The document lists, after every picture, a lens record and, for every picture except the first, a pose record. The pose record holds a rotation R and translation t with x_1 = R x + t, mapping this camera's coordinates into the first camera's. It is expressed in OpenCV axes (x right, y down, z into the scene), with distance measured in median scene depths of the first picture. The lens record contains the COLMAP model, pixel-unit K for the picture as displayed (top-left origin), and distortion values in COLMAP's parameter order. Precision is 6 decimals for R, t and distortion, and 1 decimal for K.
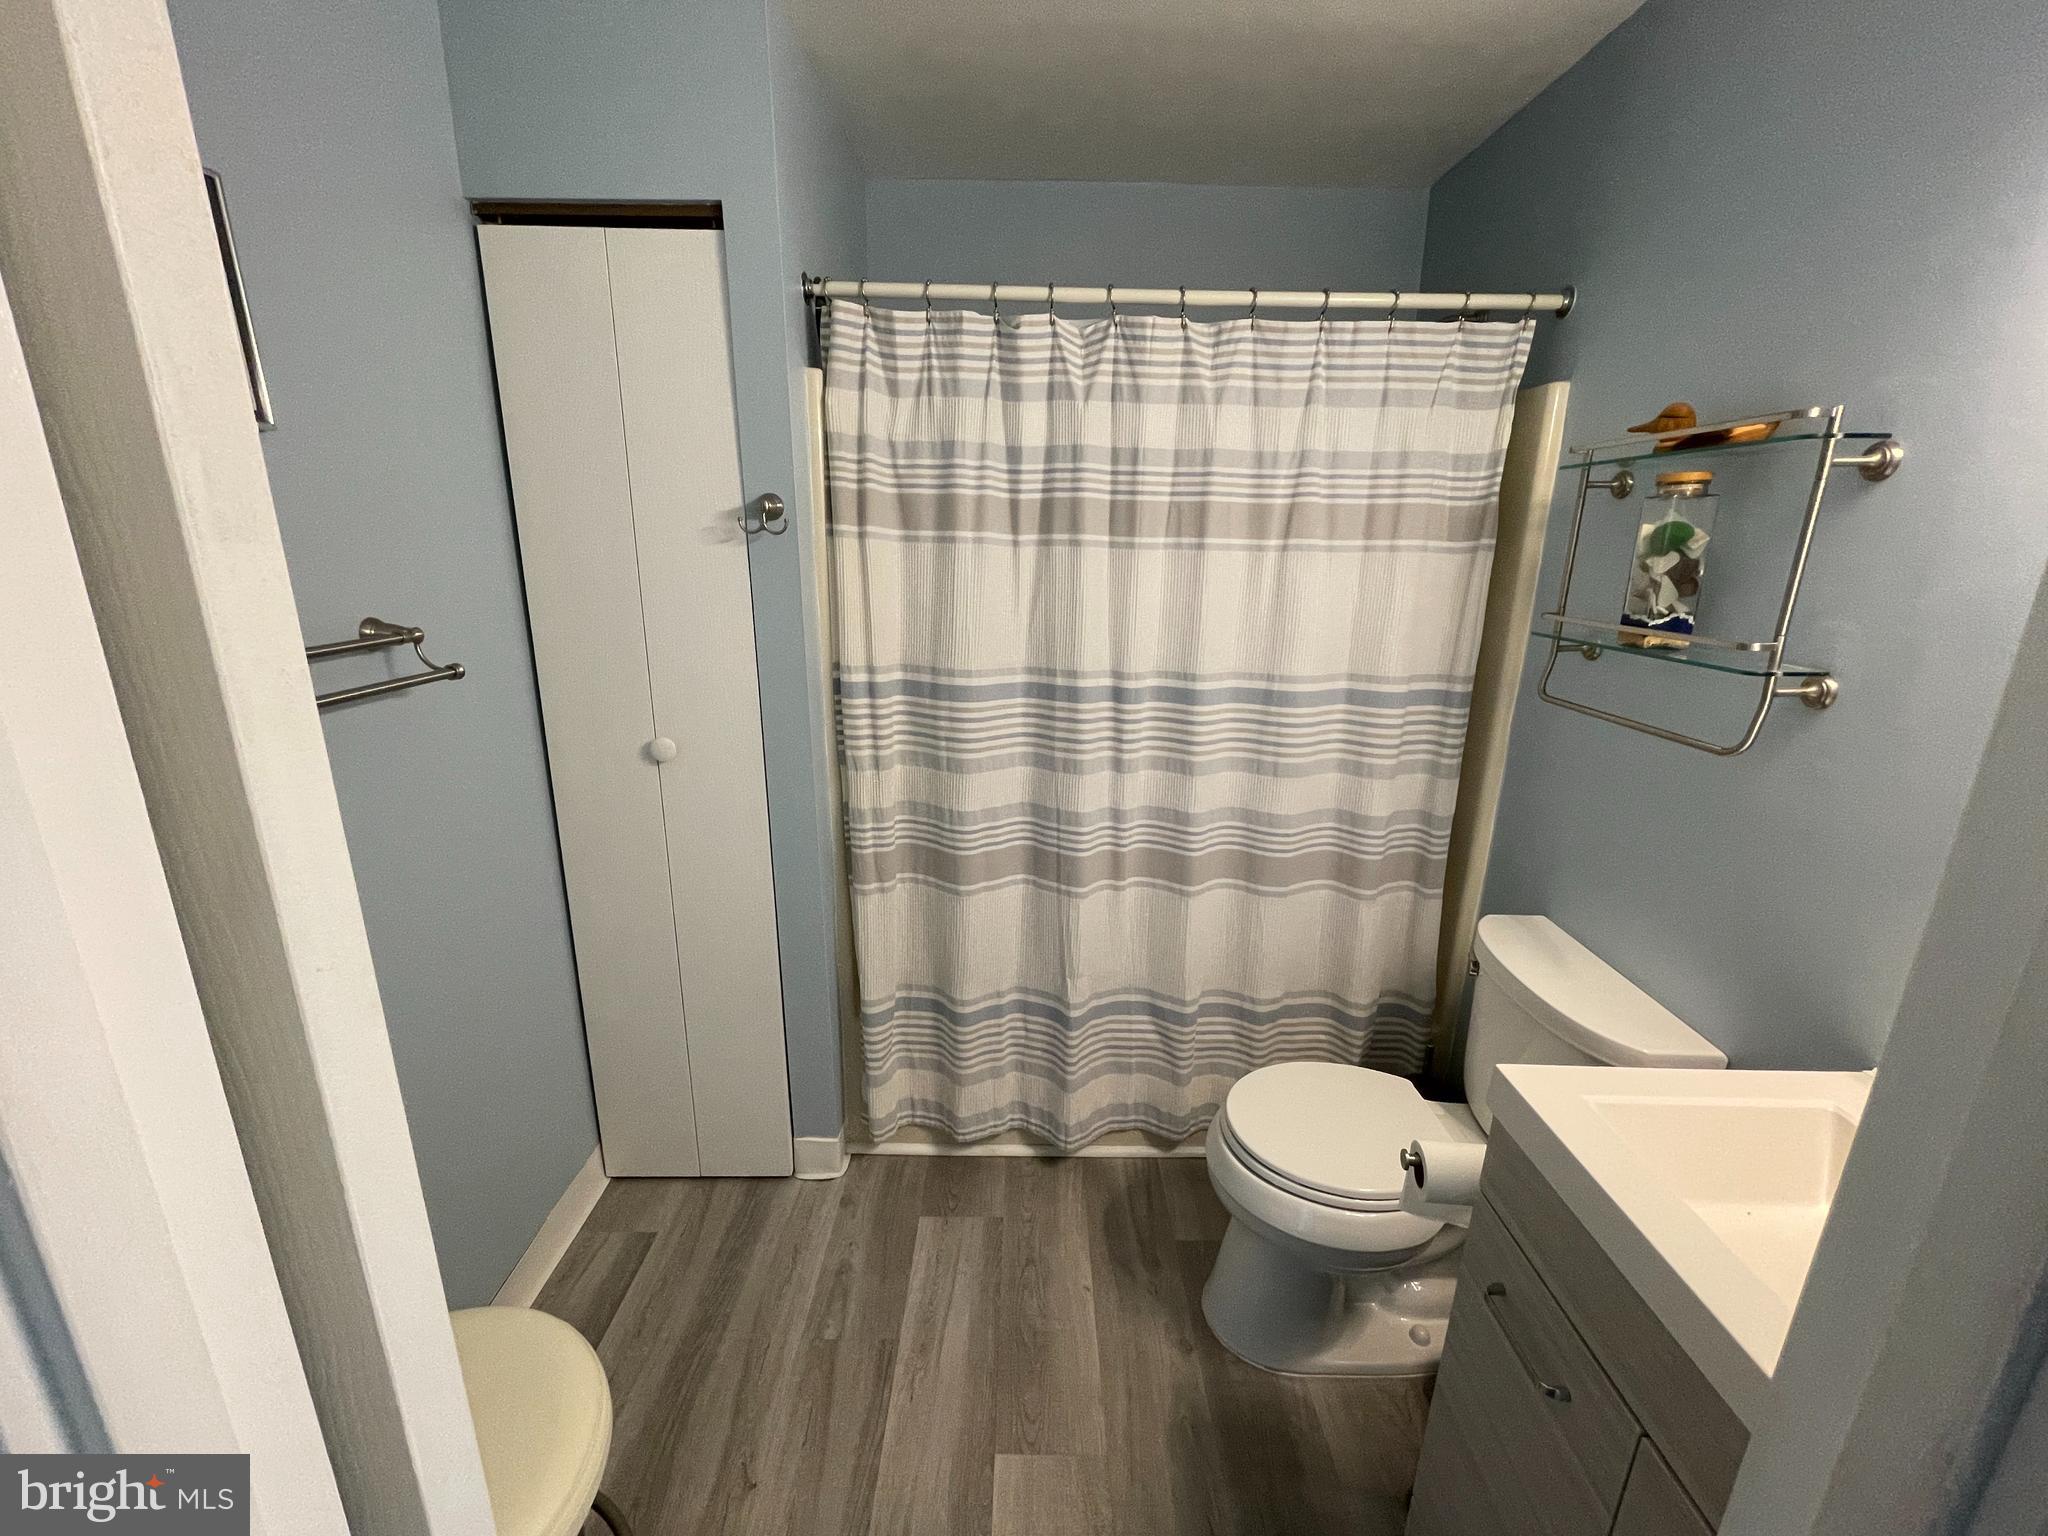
lens RADIAL K [[830.2, 0, 1024.0], [0, 830.2, 768.0], [0, 0, 1]] dist [0.000657, -0.000462]
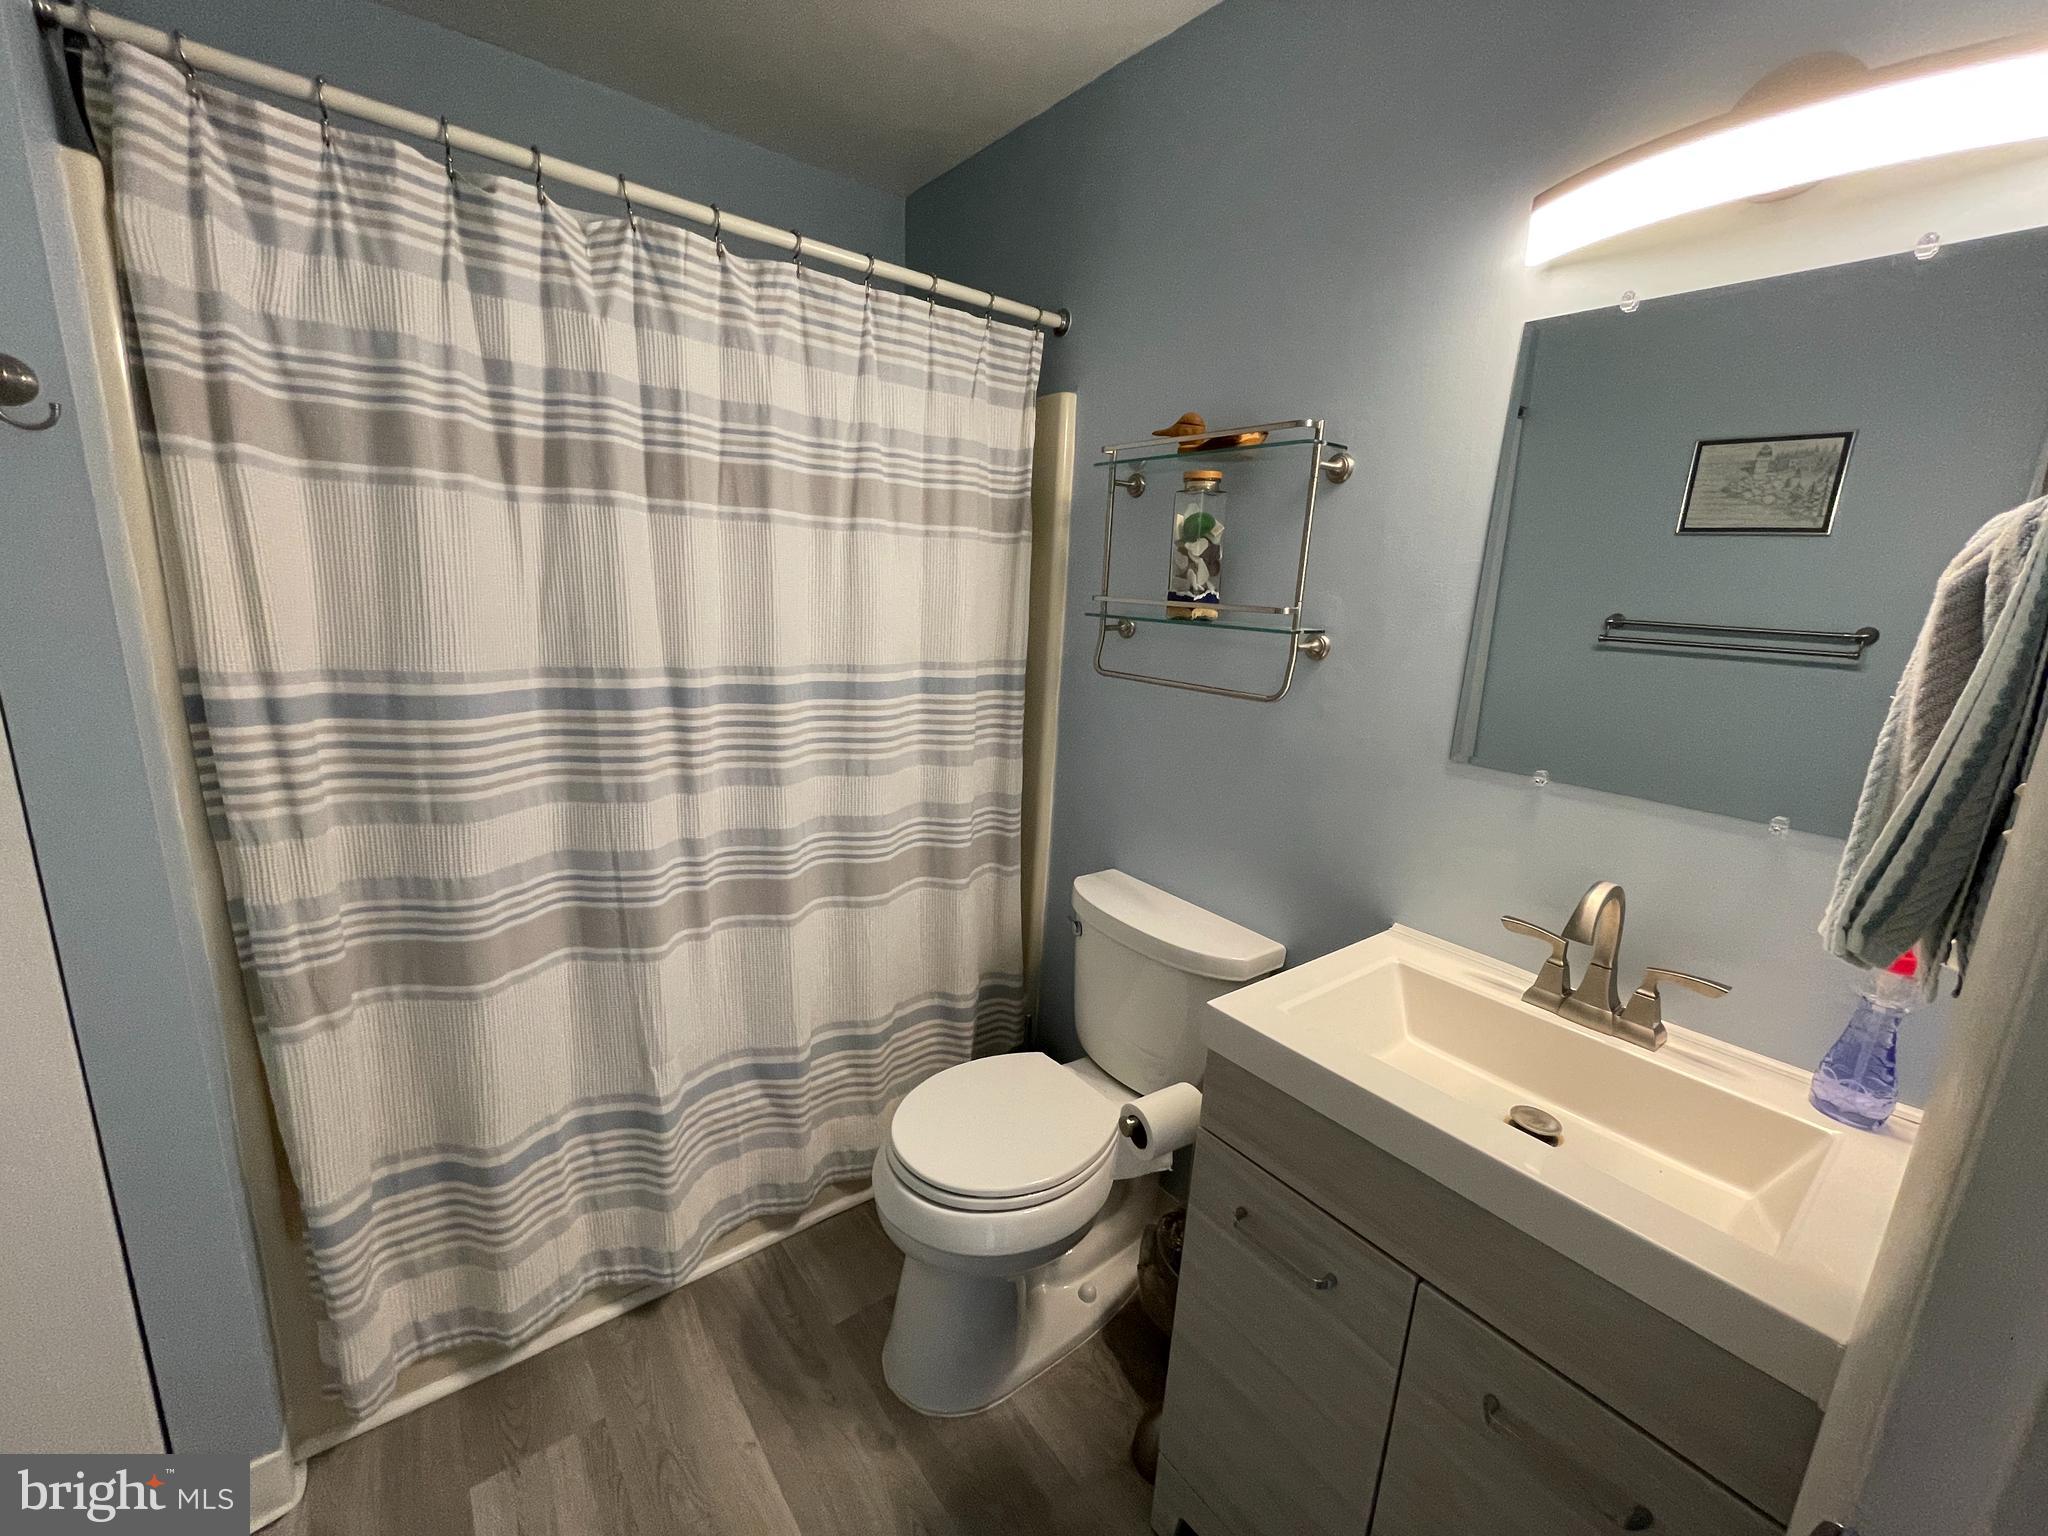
lens RADIAL K [[828.2, 0, 1024.8], [0, 828.2, 767.4], [0, 0, 1]] dist [-0.002469, 0.000000]
pose [[0.784166, -0.109855, 0.610751, -0.125489], [0.128114, 0.991662, 0.013878, 0.011320], [-0.607183, 0.067363, 0.791701, 0.172647]]
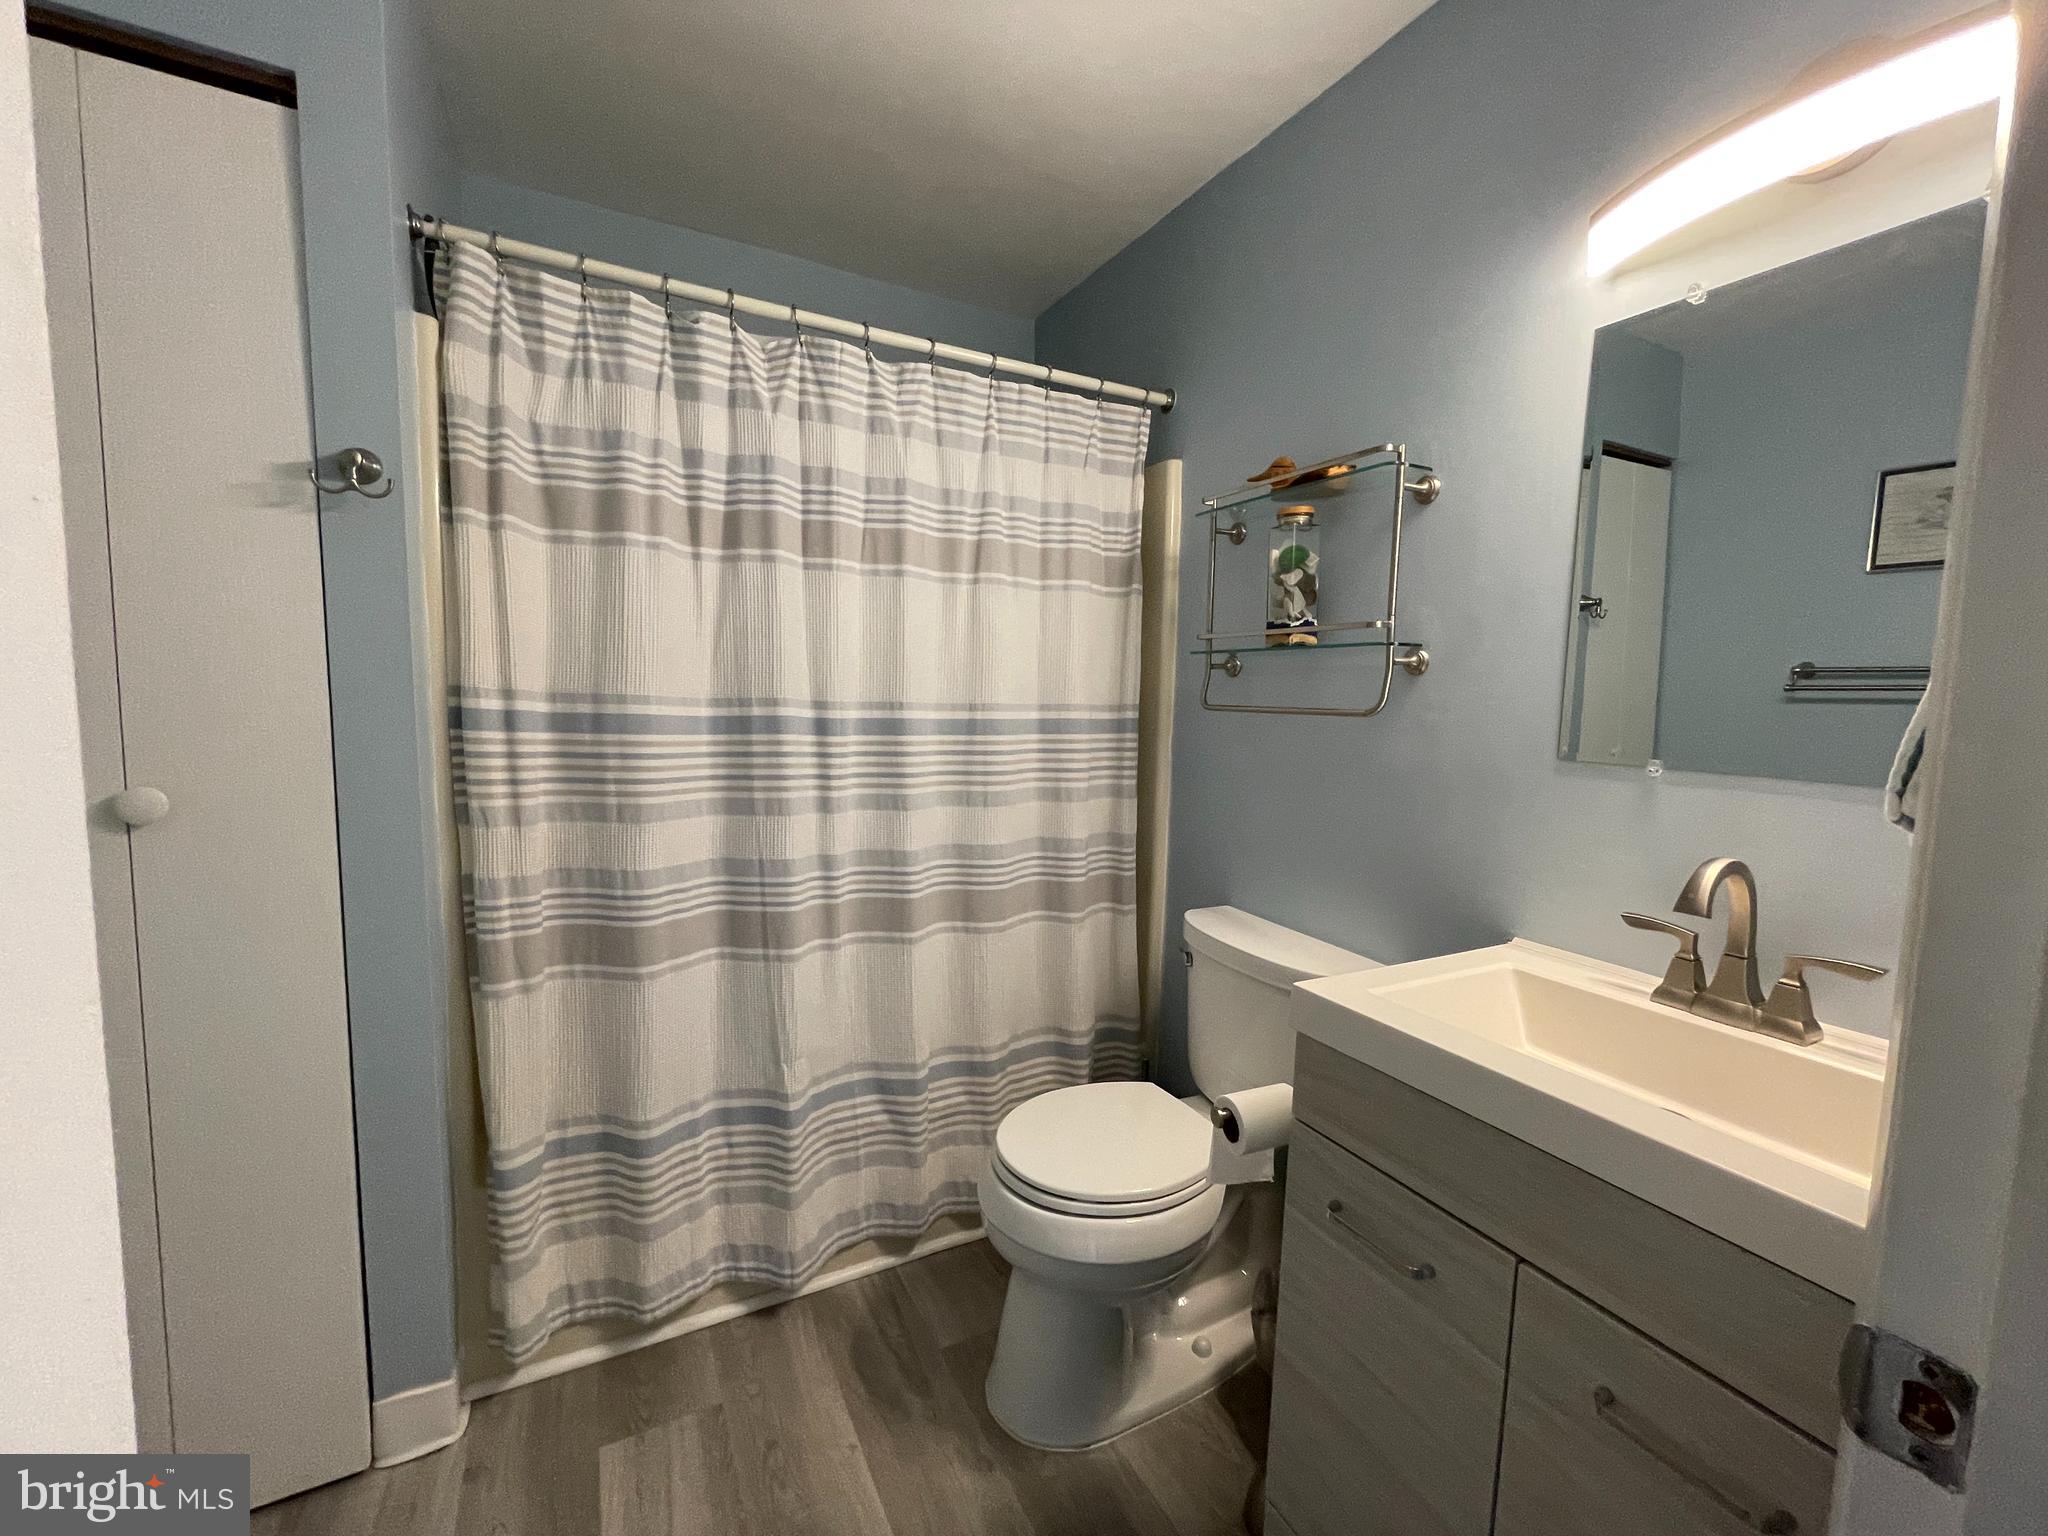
lens RADIAL K [[828.2, 0, 1024.8], [0, 828.2, 767.4], [0, 0, 1]] dist [-0.002469, 0.000000]
pose [[0.882348, -0.036690, 0.469165, -0.123114], [0.116653, 0.982893, -0.142522, 0.115940], [-0.455910, 0.180484, 0.871534, 0.114185]]
